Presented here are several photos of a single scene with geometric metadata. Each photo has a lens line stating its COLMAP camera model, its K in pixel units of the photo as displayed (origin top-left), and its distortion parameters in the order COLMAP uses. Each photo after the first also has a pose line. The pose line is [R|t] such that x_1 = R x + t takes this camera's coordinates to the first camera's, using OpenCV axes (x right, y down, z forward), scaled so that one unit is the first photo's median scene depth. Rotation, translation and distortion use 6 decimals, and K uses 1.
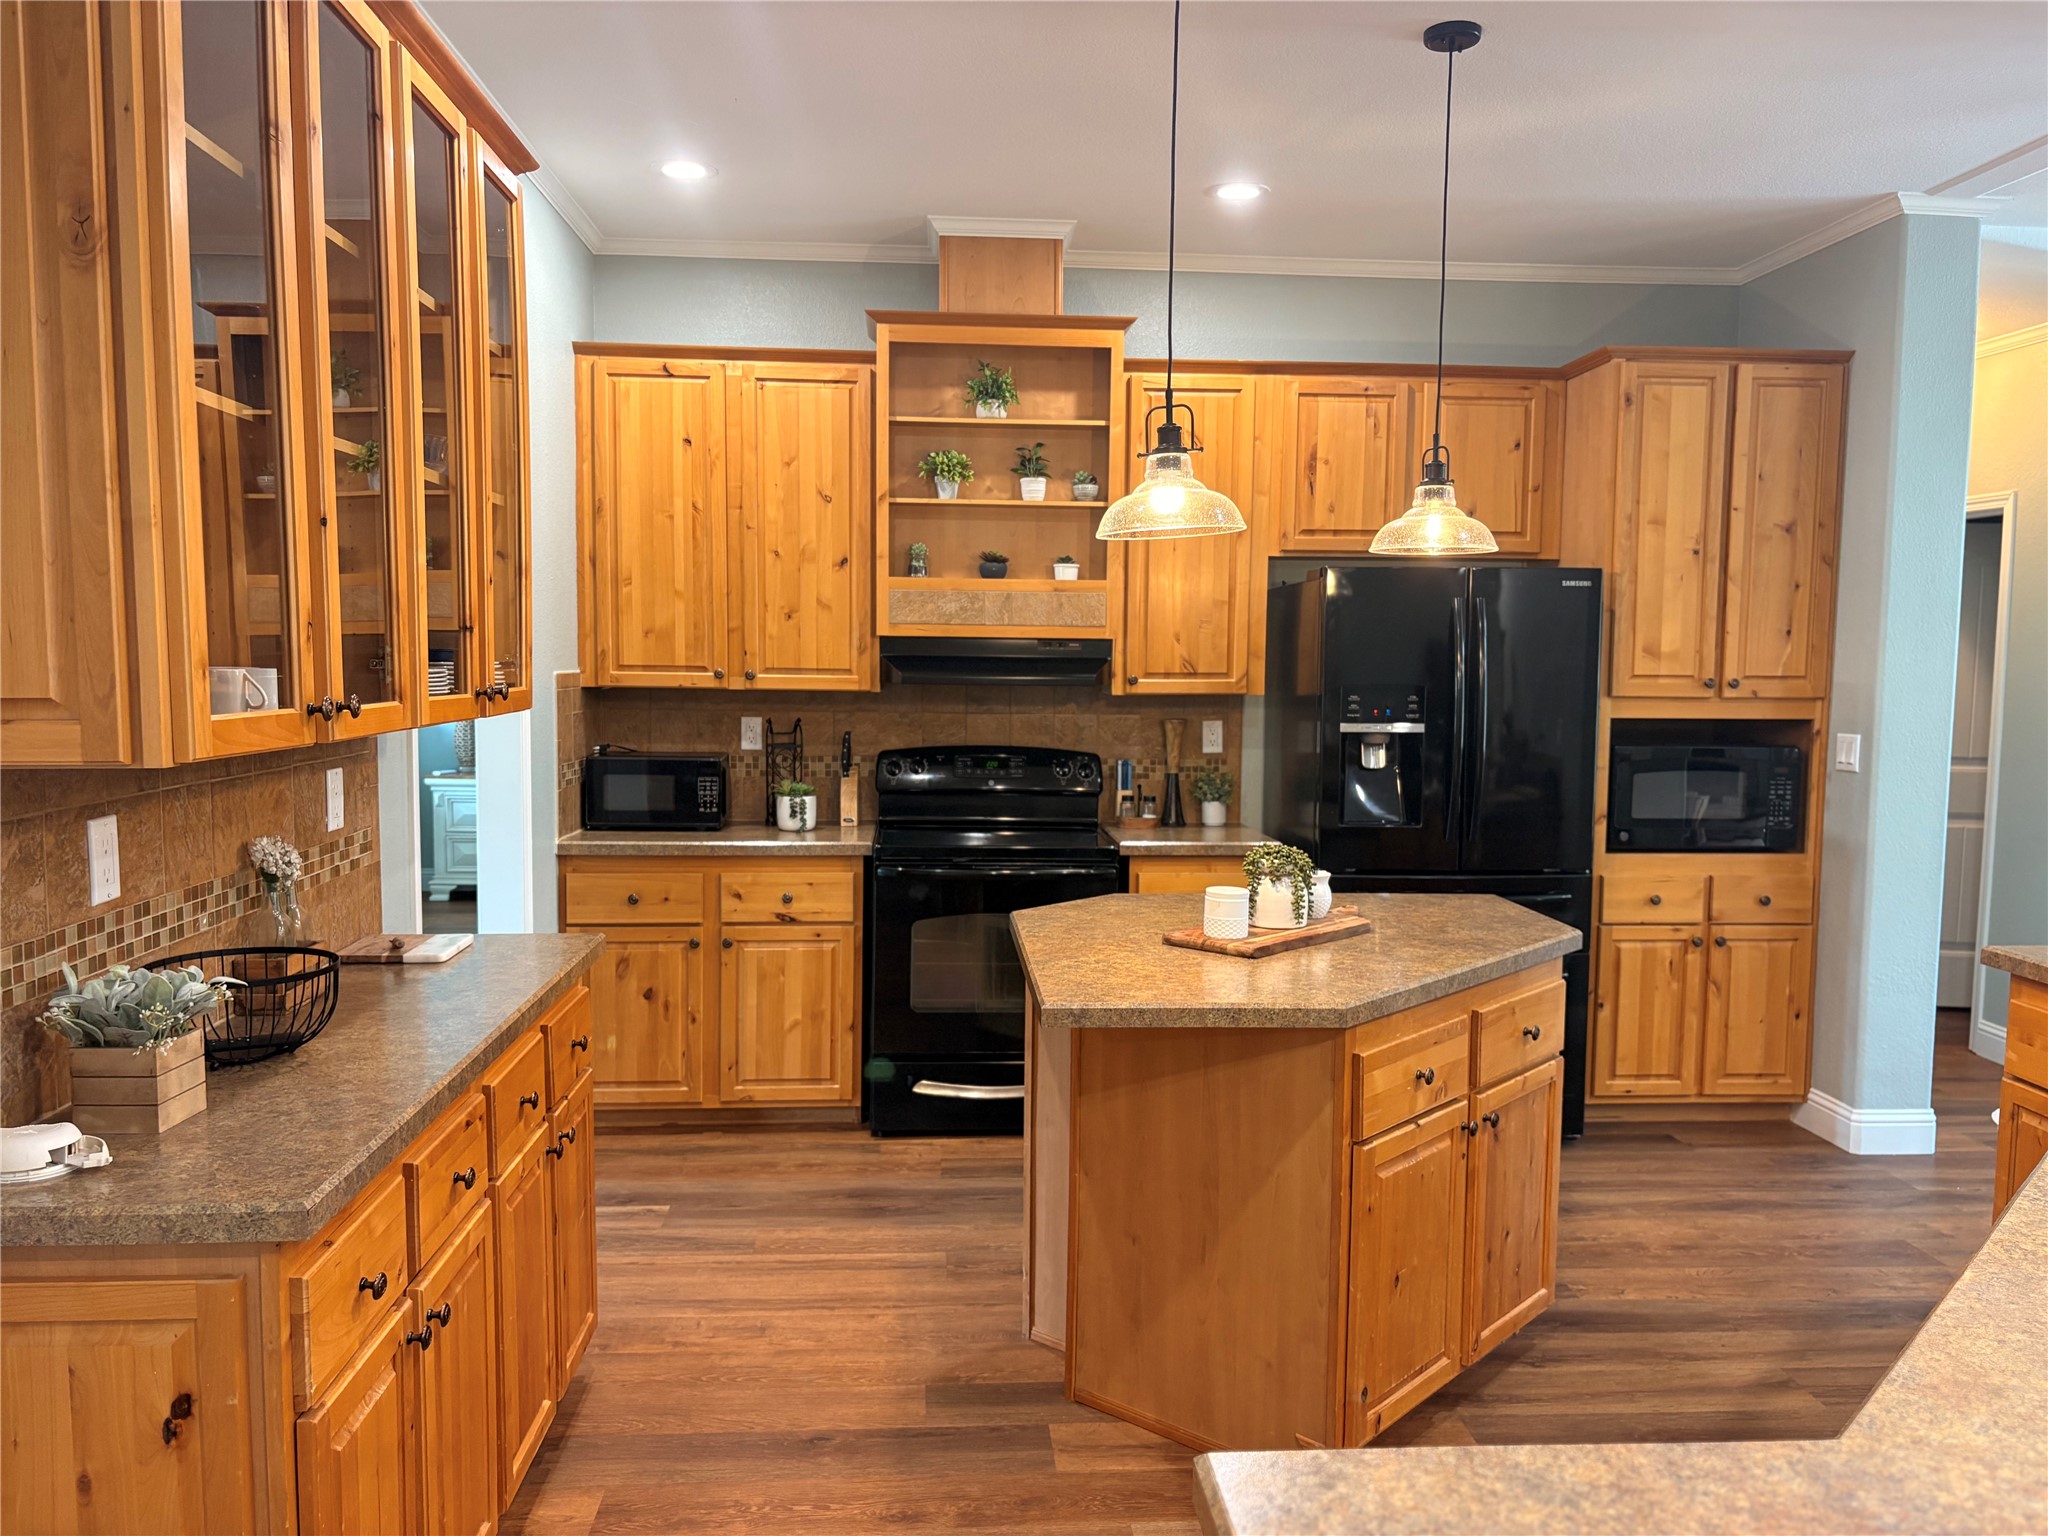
lens RADIAL K [[1566.3, 0, 1036.1], [0, 1566.3, 799.3], [0, 0, 1]] dist [0.056840, -0.063400]
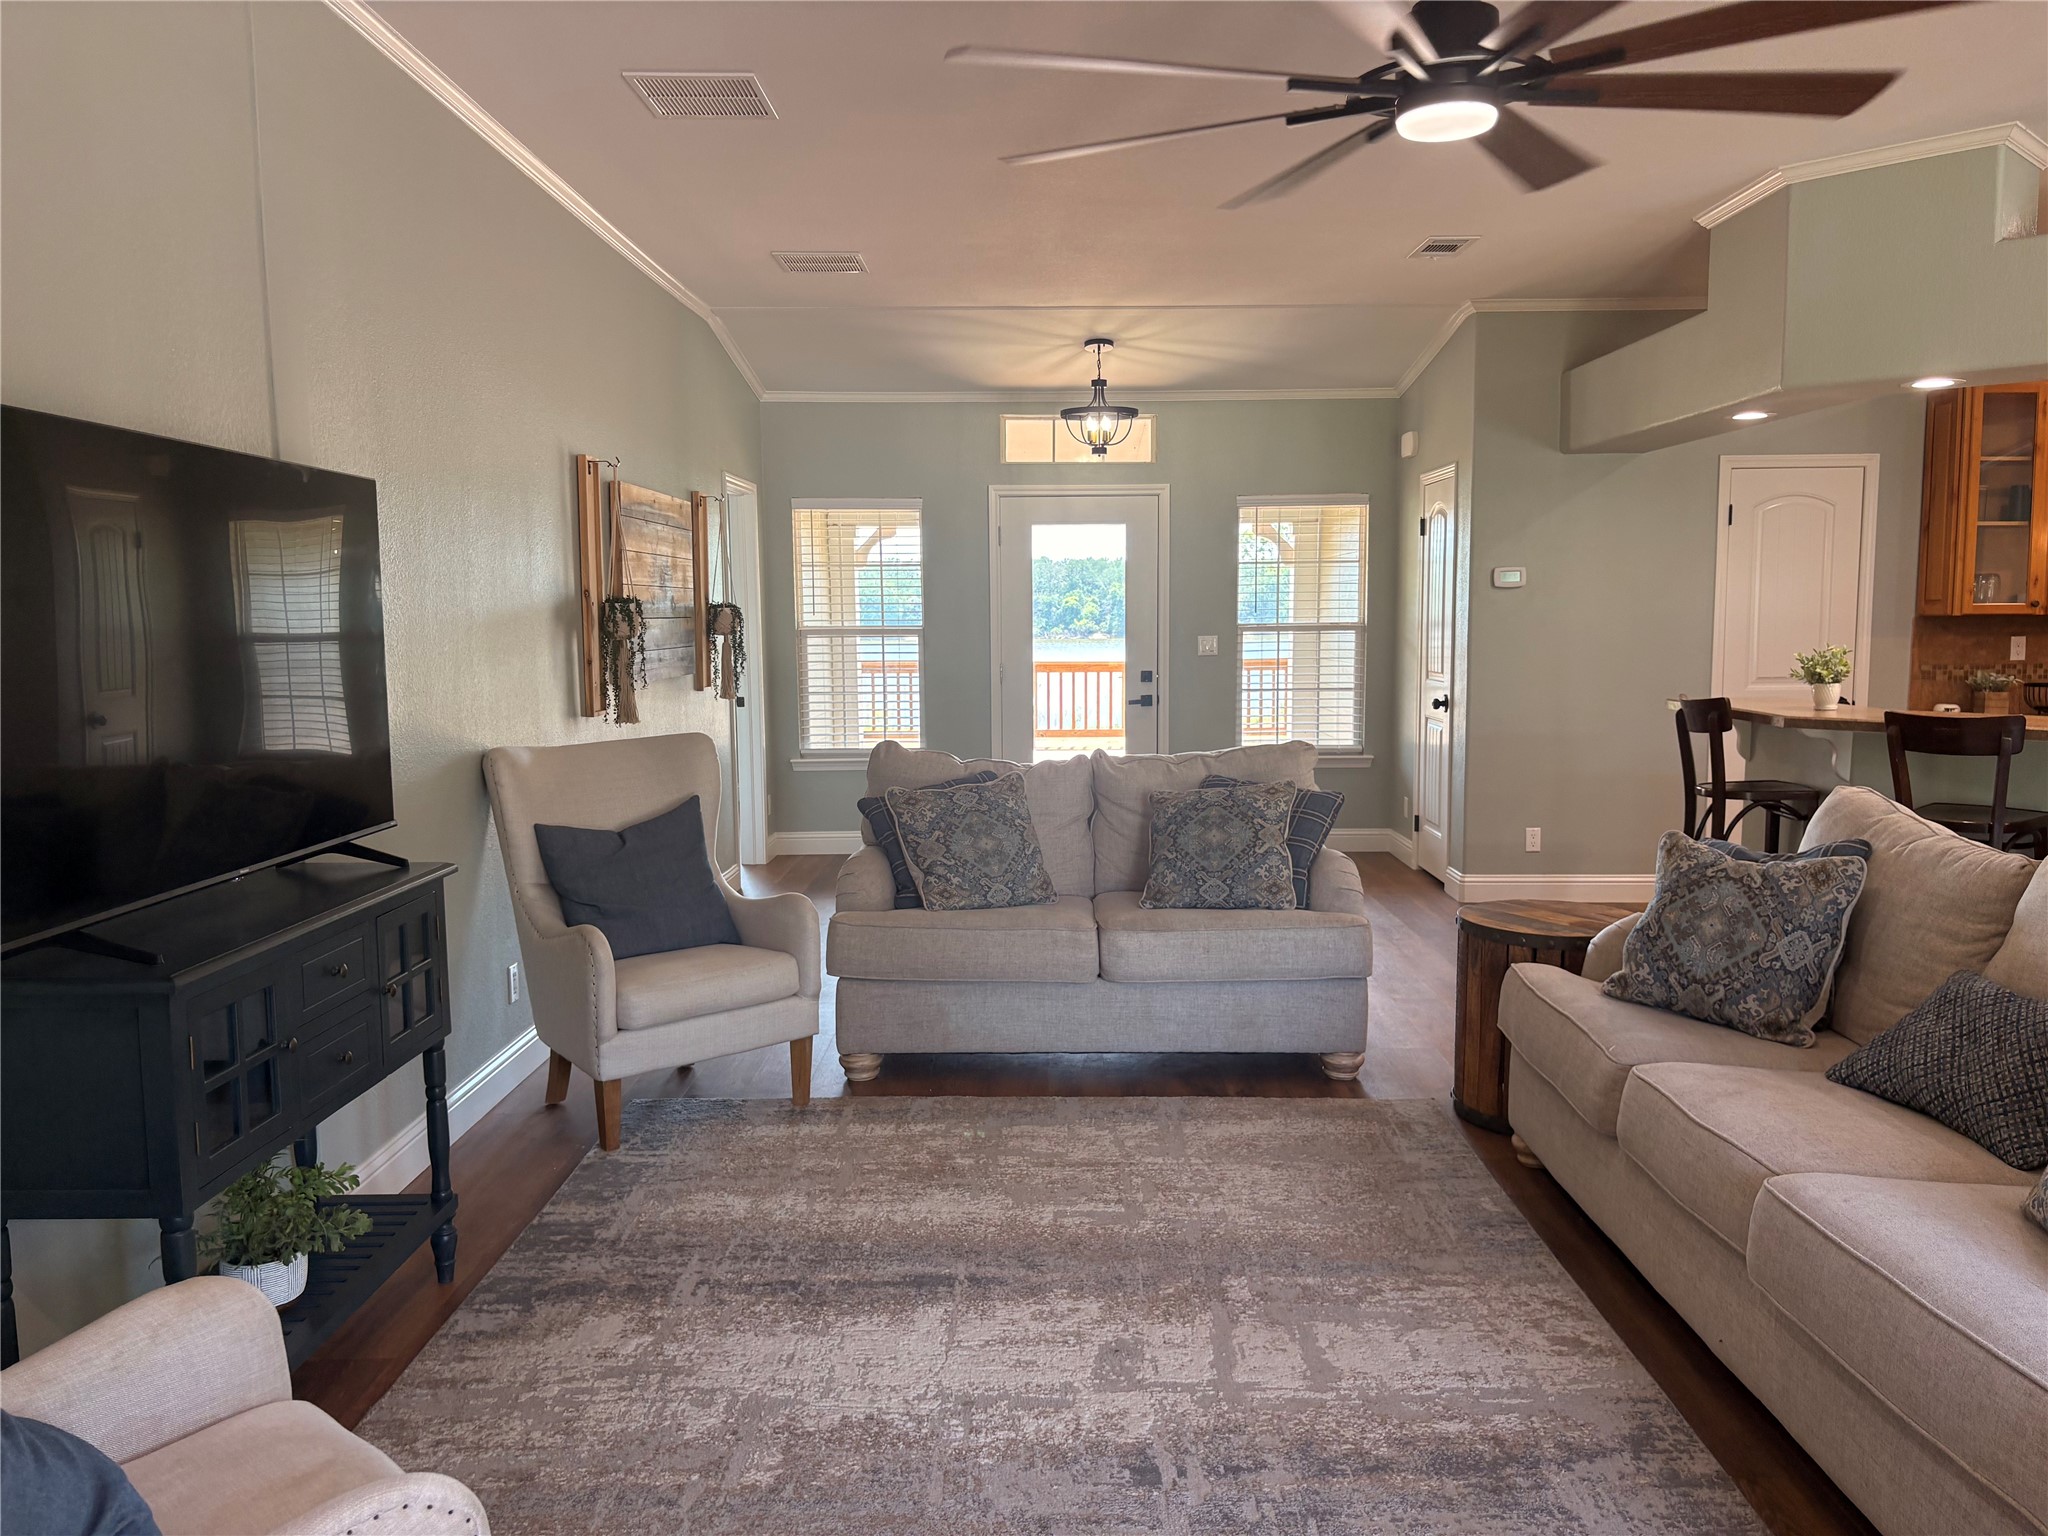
lens RADIAL K [[1566.3, 0, 1032.1], [0, 1566.3, 764.9], [0, 0, 1]] dist [0.056840, -0.063400]
pose [[-0.079075, 0.086428, -0.993115, 1.354342], [-0.087386, 0.991798, 0.093271, 0.068694], [0.993031, 0.094159, -0.070874, -0.392769]]
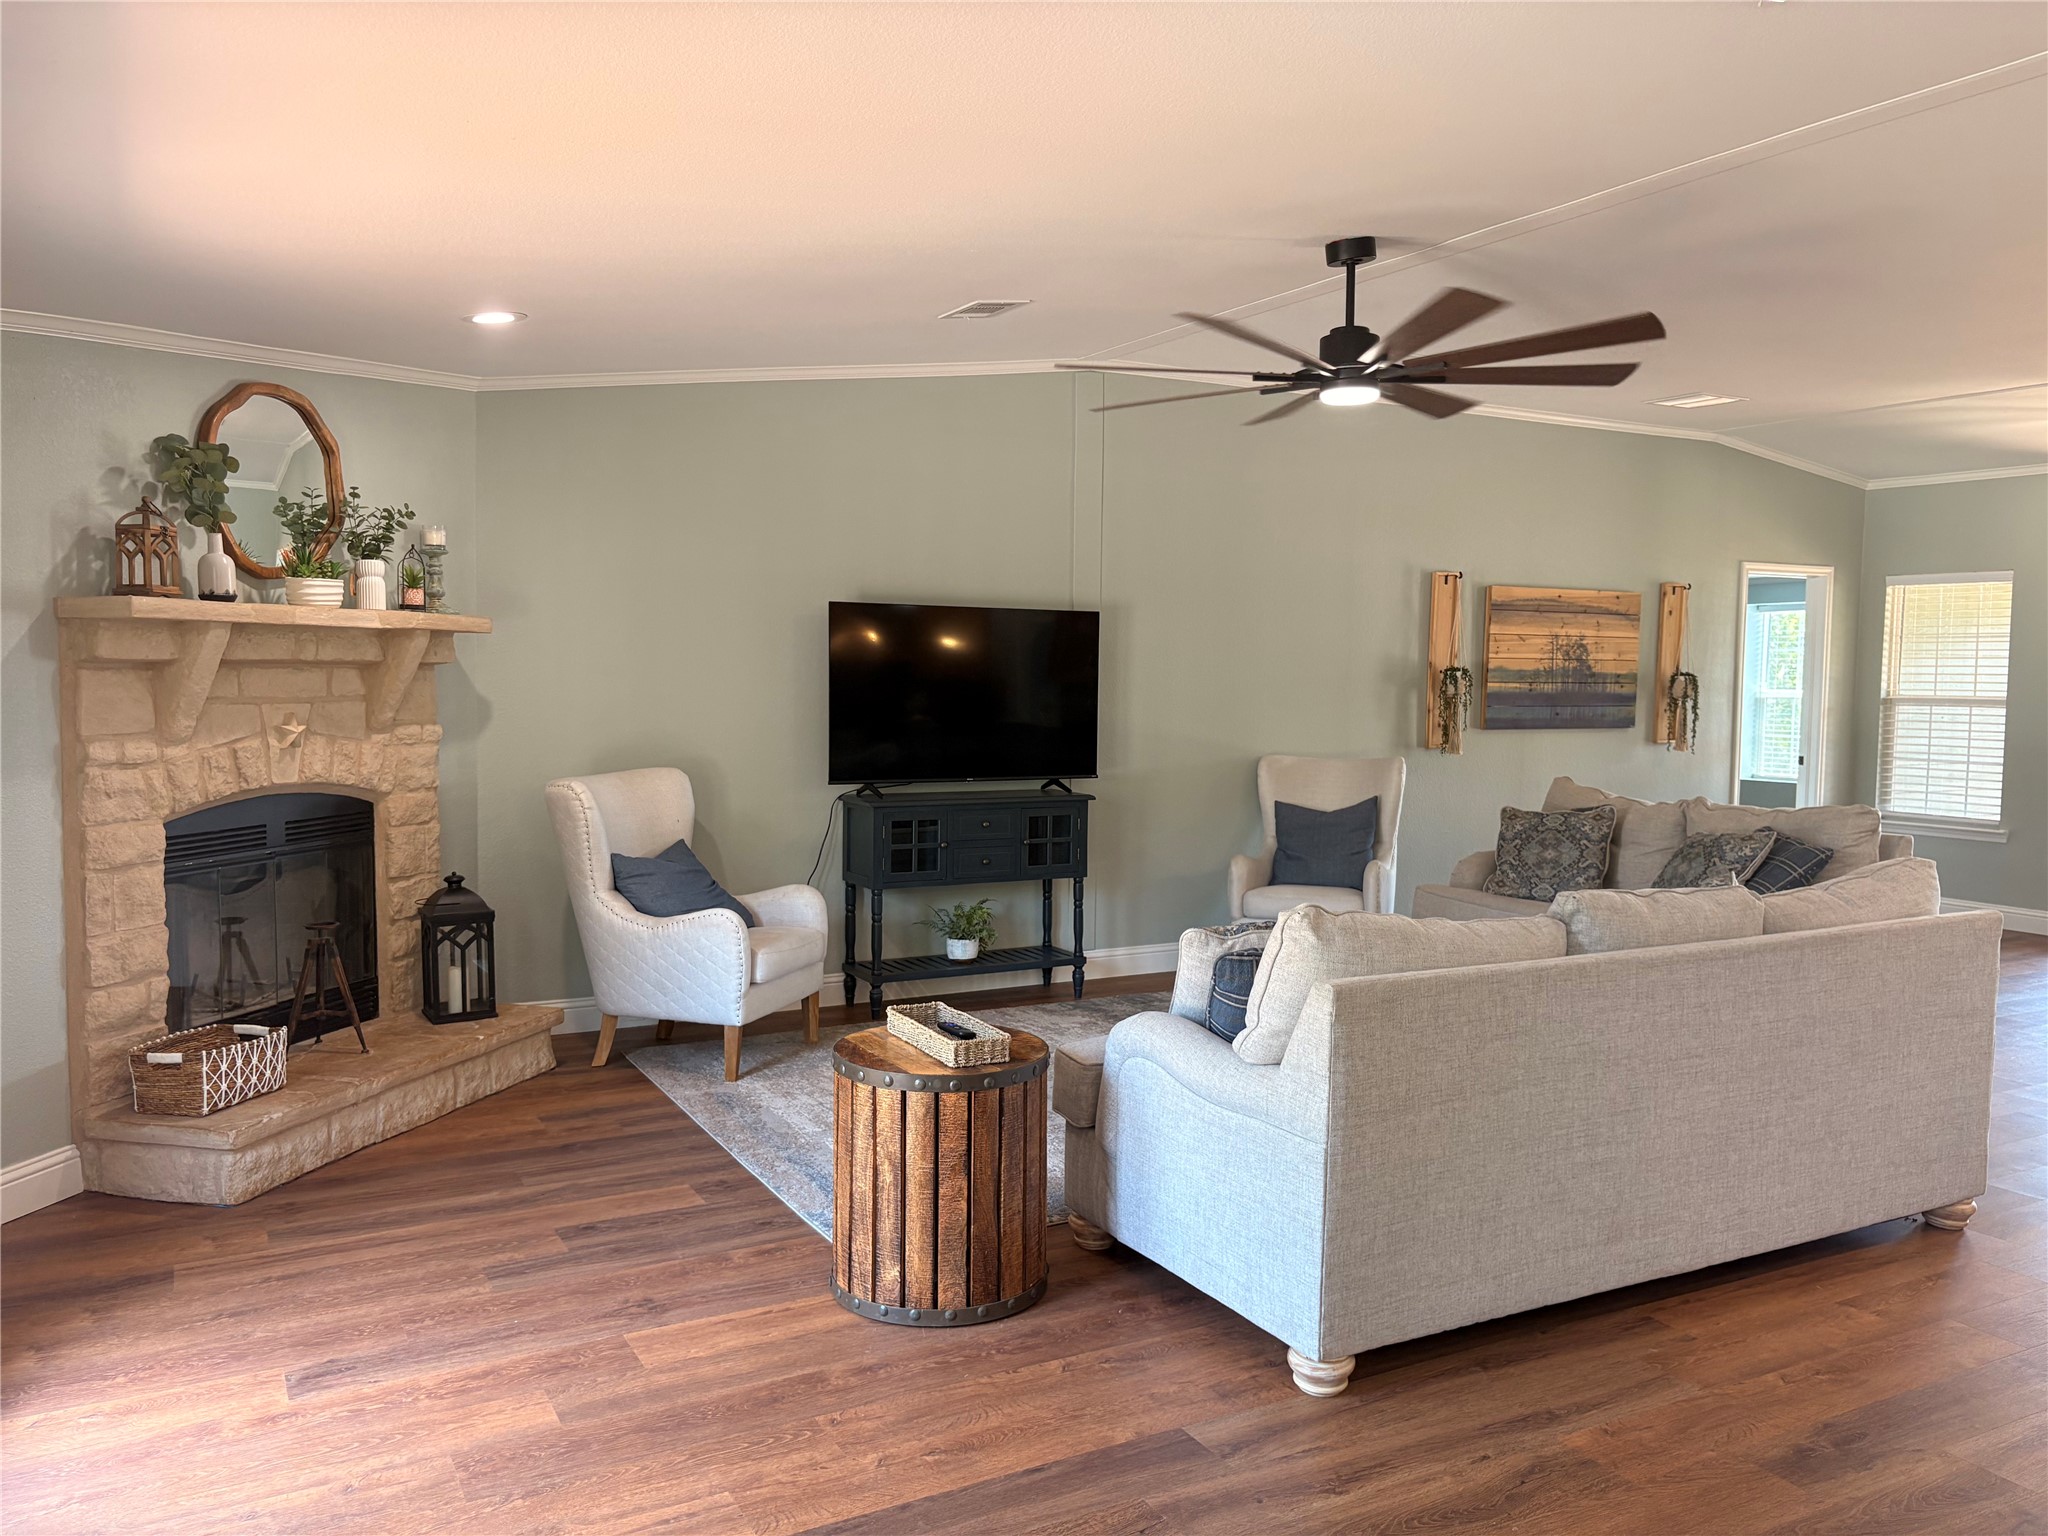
lens RADIAL K [[1566.3, 0, 1031.8], [0, 1566.3, 782.1], [0, 0, 1]] dist [0.056840, -0.063400]
pose [[-0.905100, 0.006416, -0.425151, 1.326377], [-0.065223, 0.985957, 0.153733, -0.025530], [0.420167, 0.166873, -0.891971, 0.529135]]
